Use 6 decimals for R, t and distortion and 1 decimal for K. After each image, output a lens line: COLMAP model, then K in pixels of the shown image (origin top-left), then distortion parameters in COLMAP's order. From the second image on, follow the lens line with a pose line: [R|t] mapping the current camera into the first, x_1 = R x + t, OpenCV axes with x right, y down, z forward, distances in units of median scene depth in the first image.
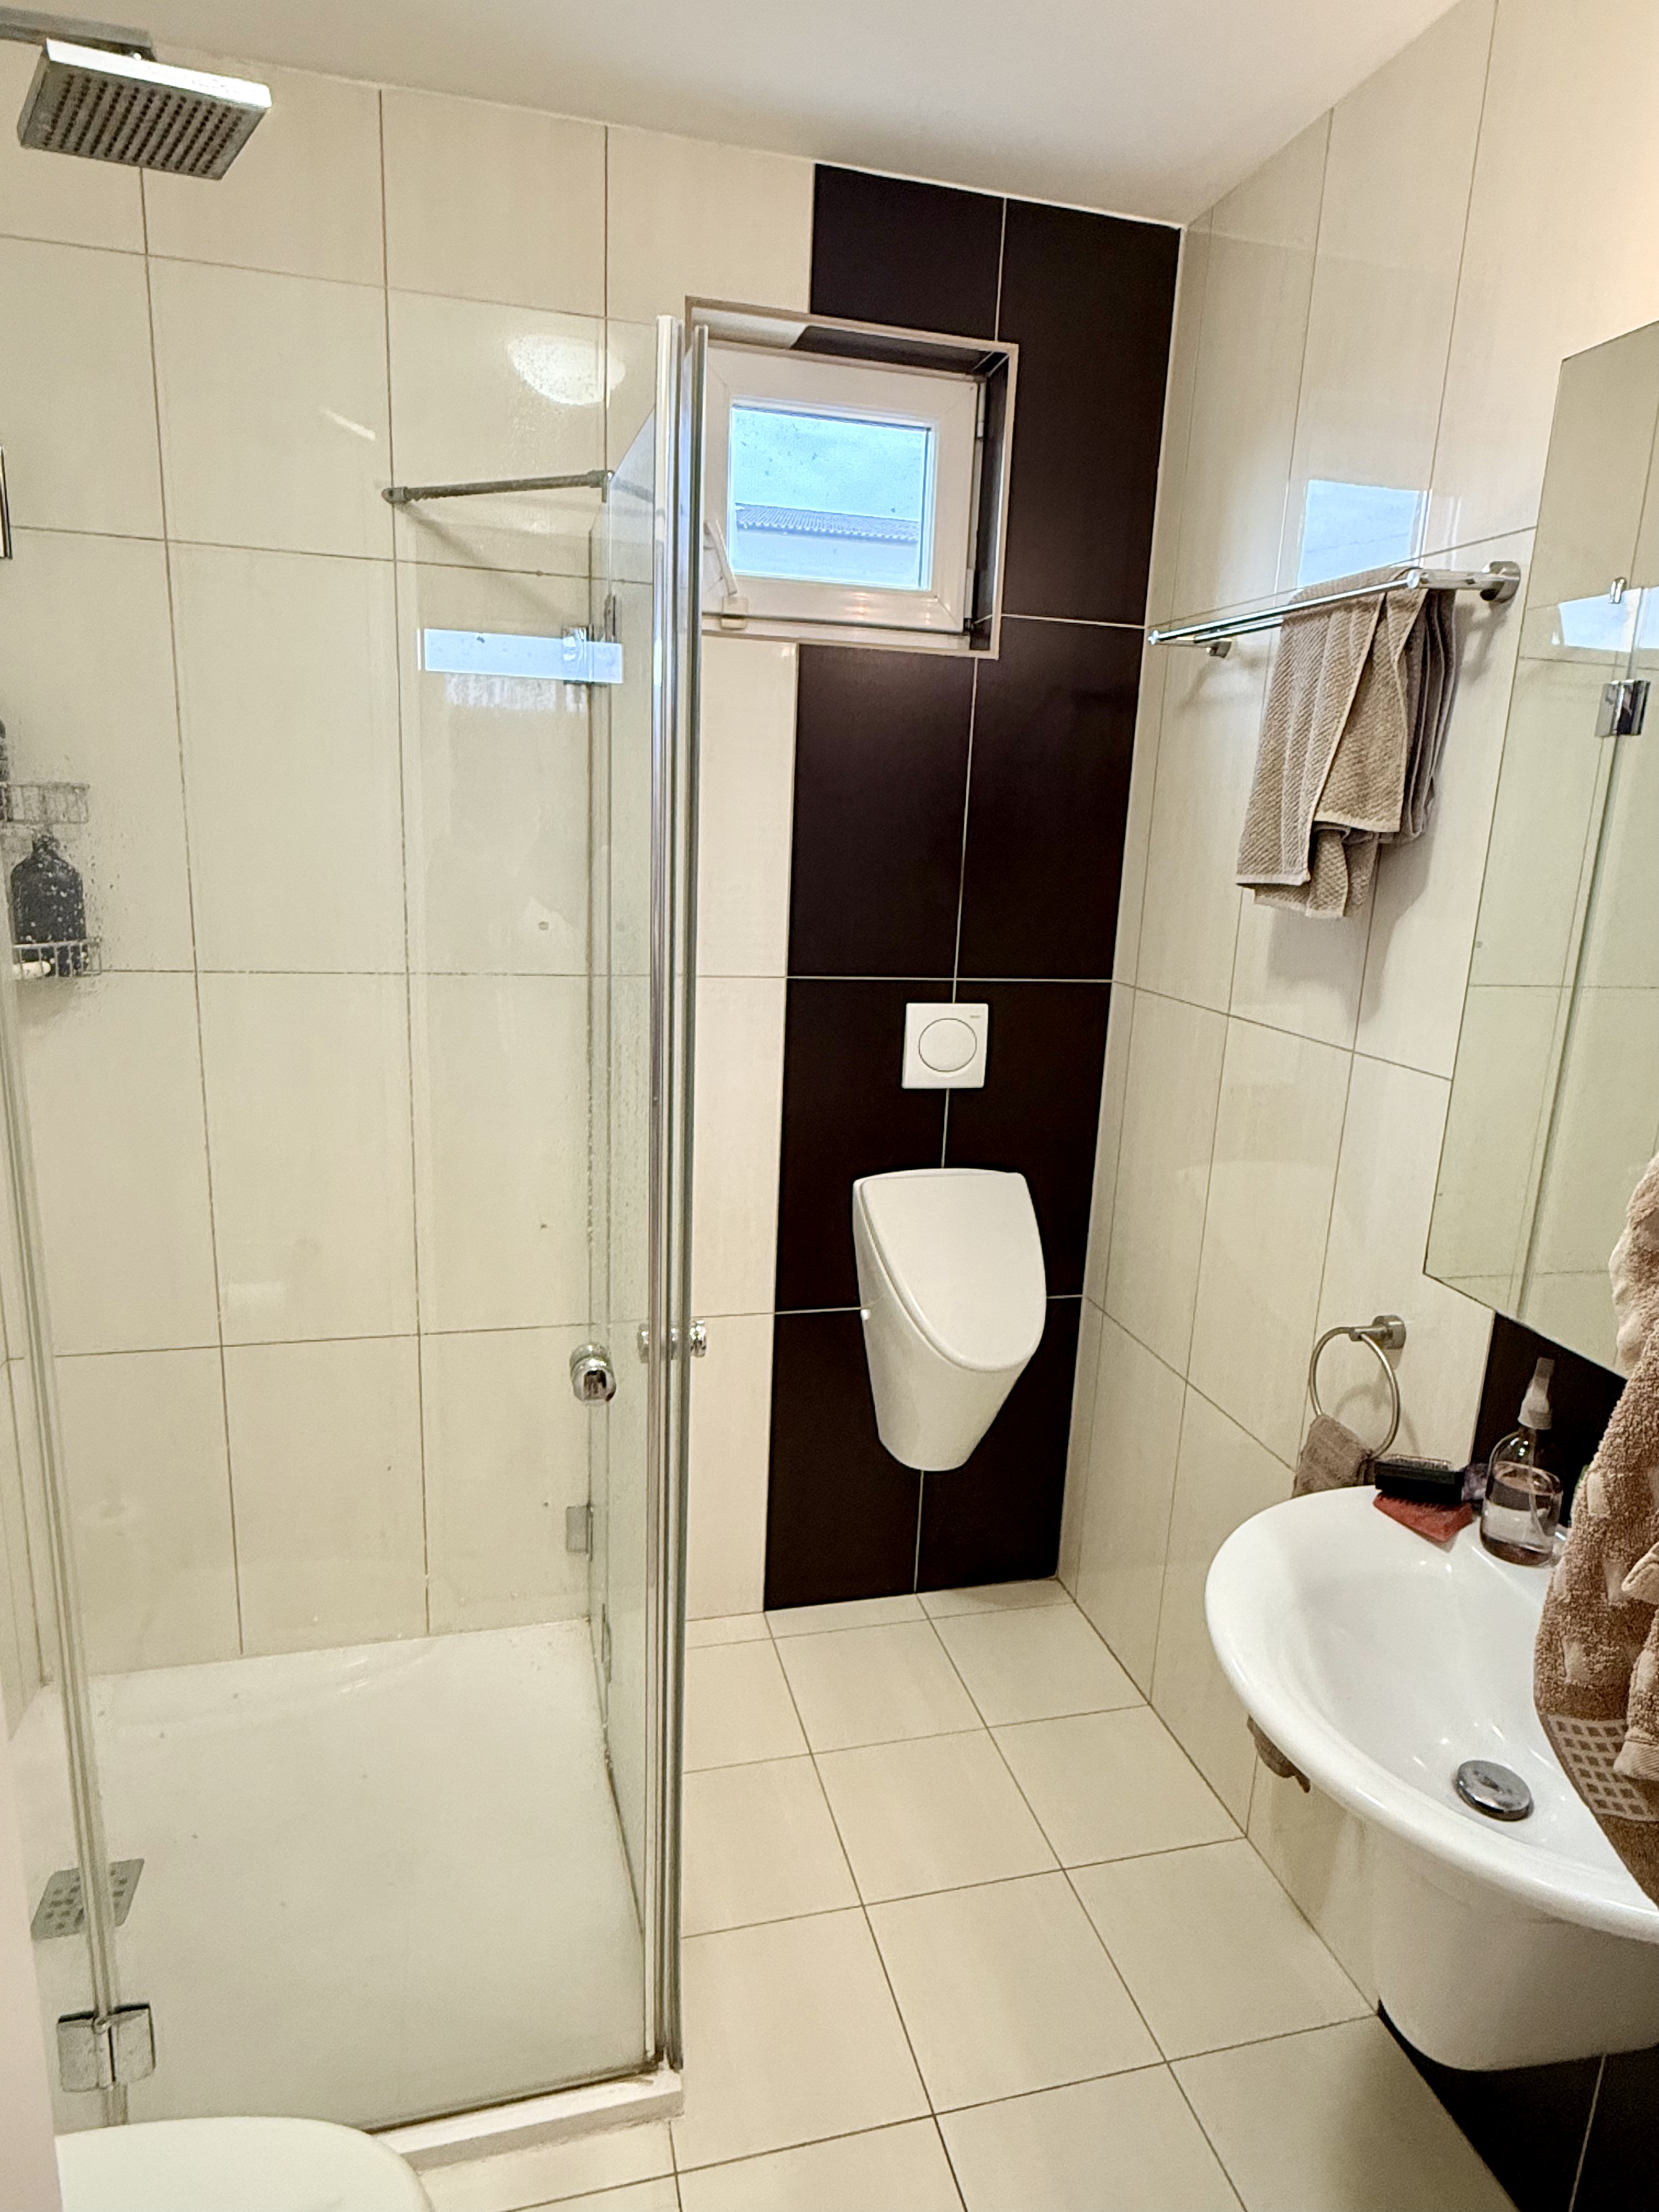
lens RADIAL K [[1282.6, 0, 829.5], [0, 1282.6, 1106.0], [0, 0, 1]] dist [0.002682, 0.000427]
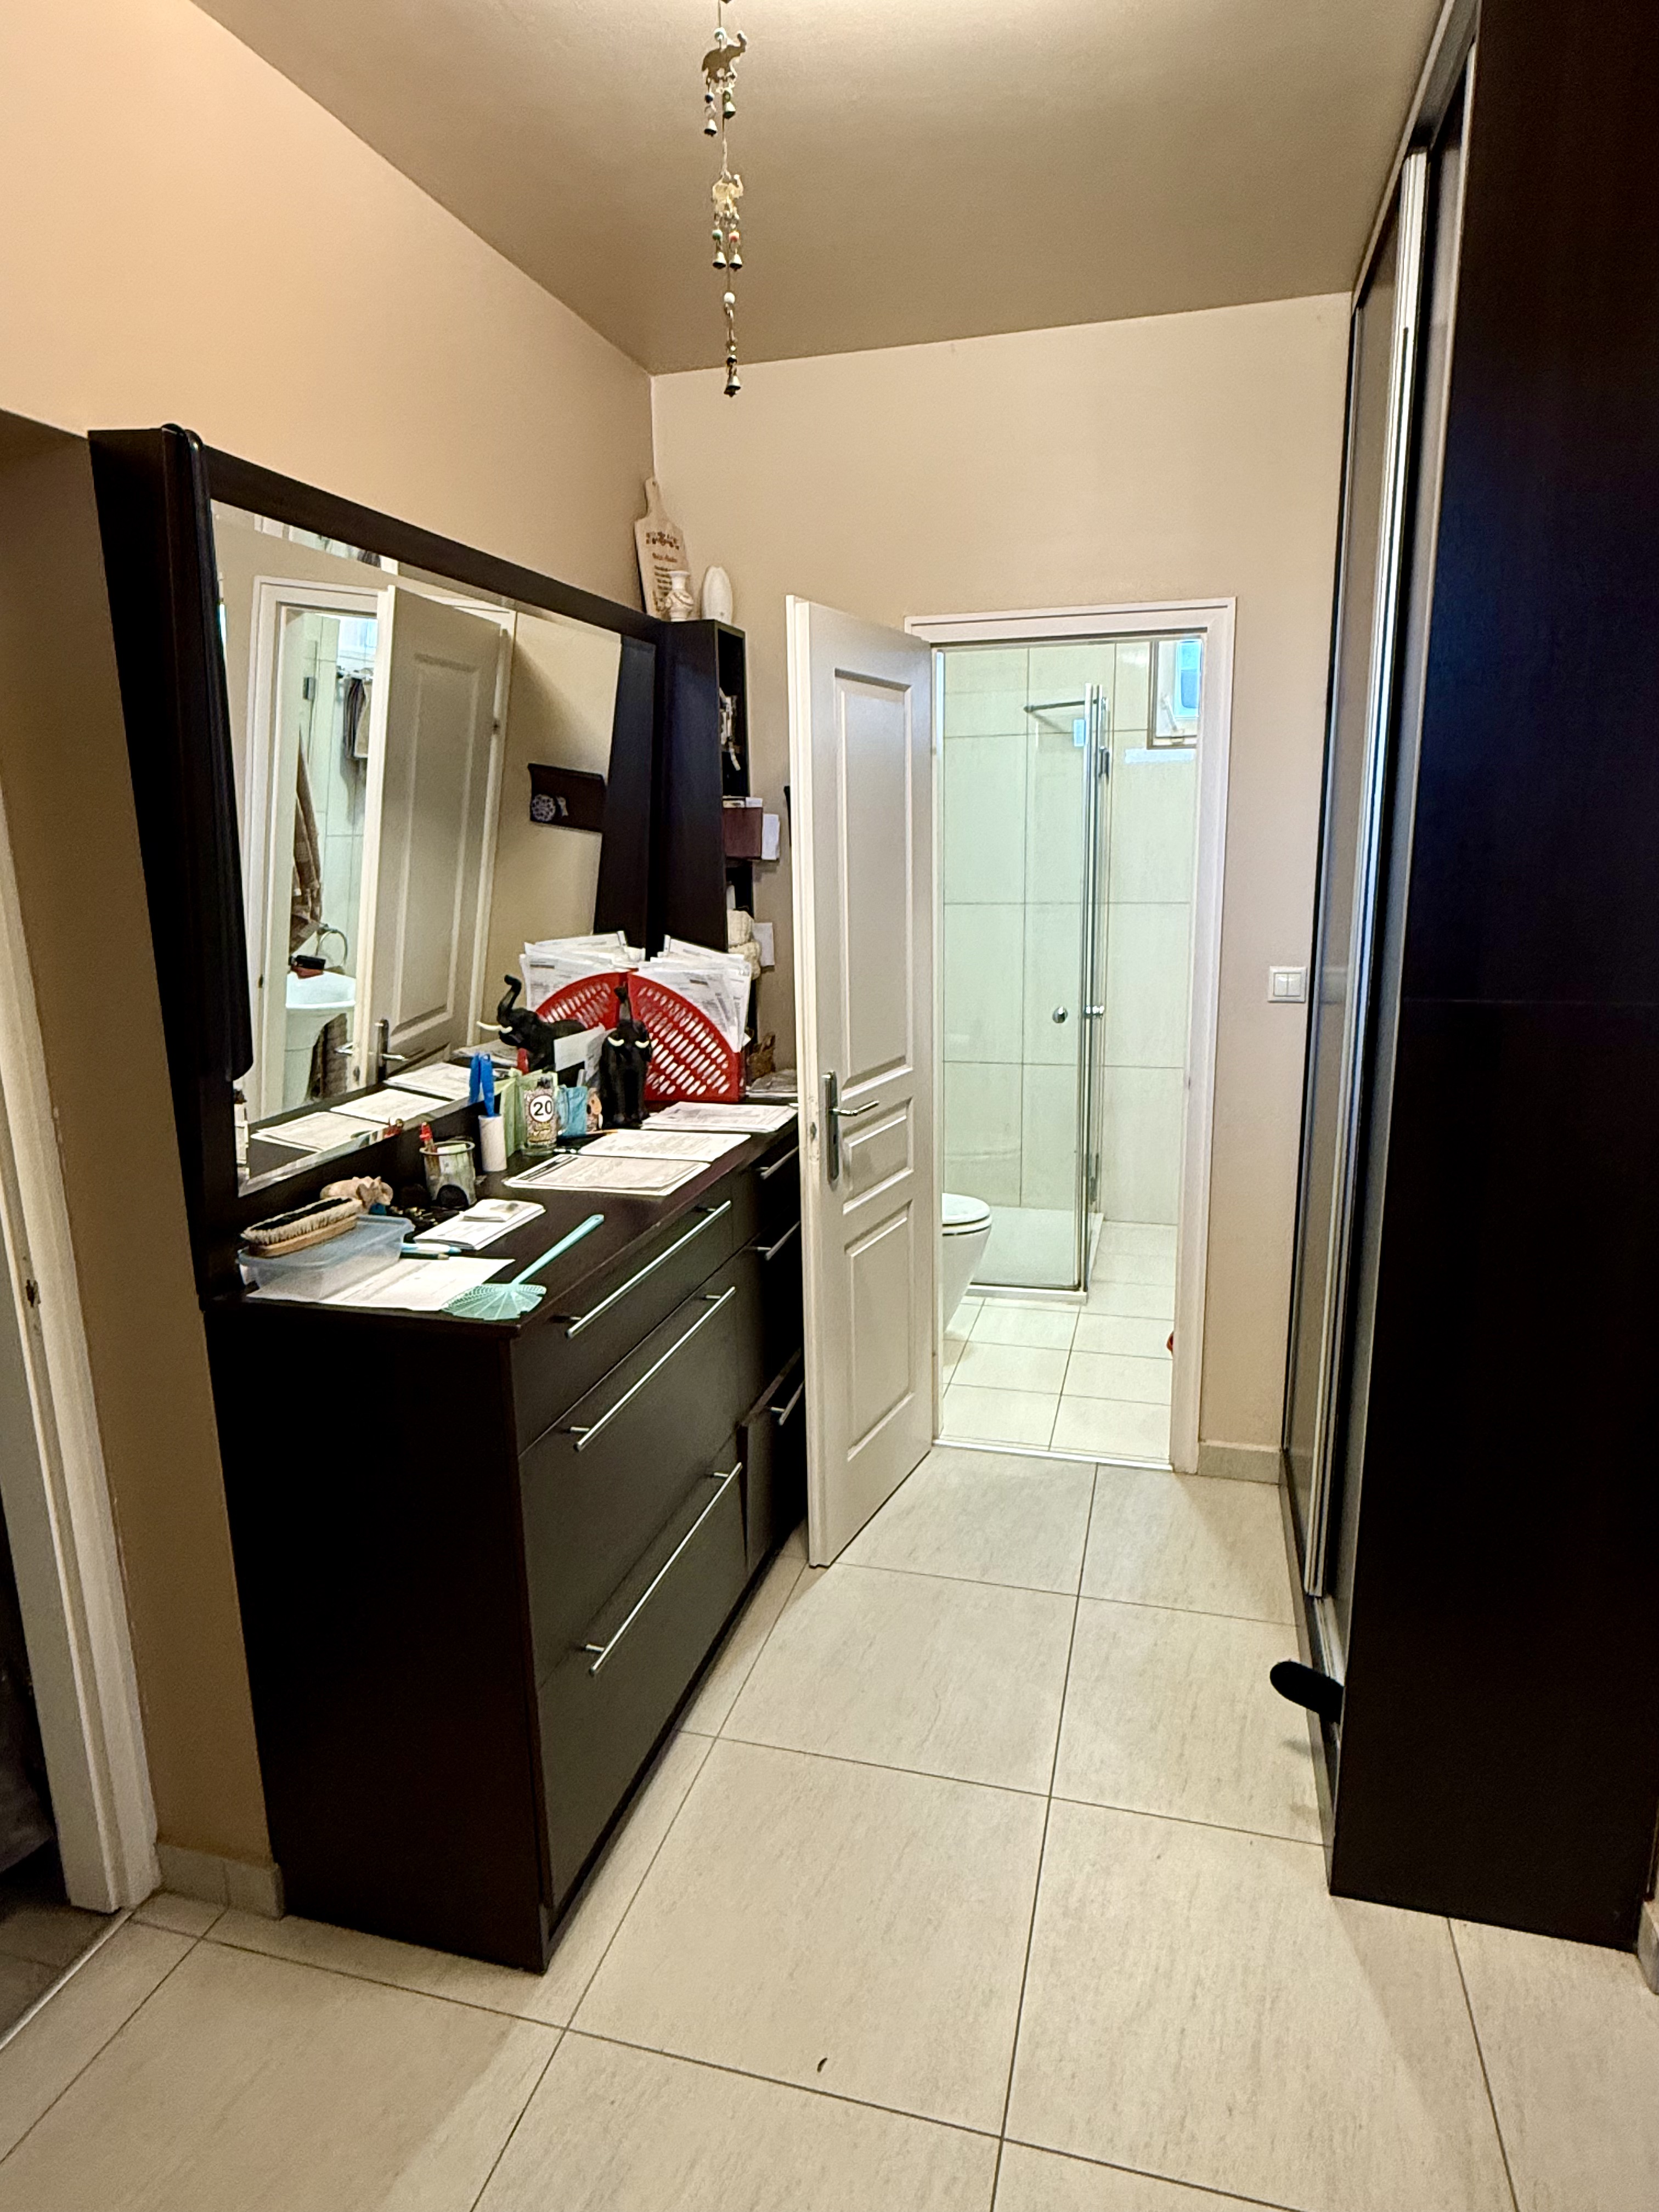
lens RADIAL K [[1282.6, 0, 829.5], [0, 1282.6, 1106.0], [0, 0, 1]] dist [0.002682, 0.000427]
pose [[0.866328, 0.048147, -0.497149, 0.662880], [-0.056598, 0.998395, -0.001936, 0.352648], [0.496258, 0.029815, 0.867663, -1.462118]]
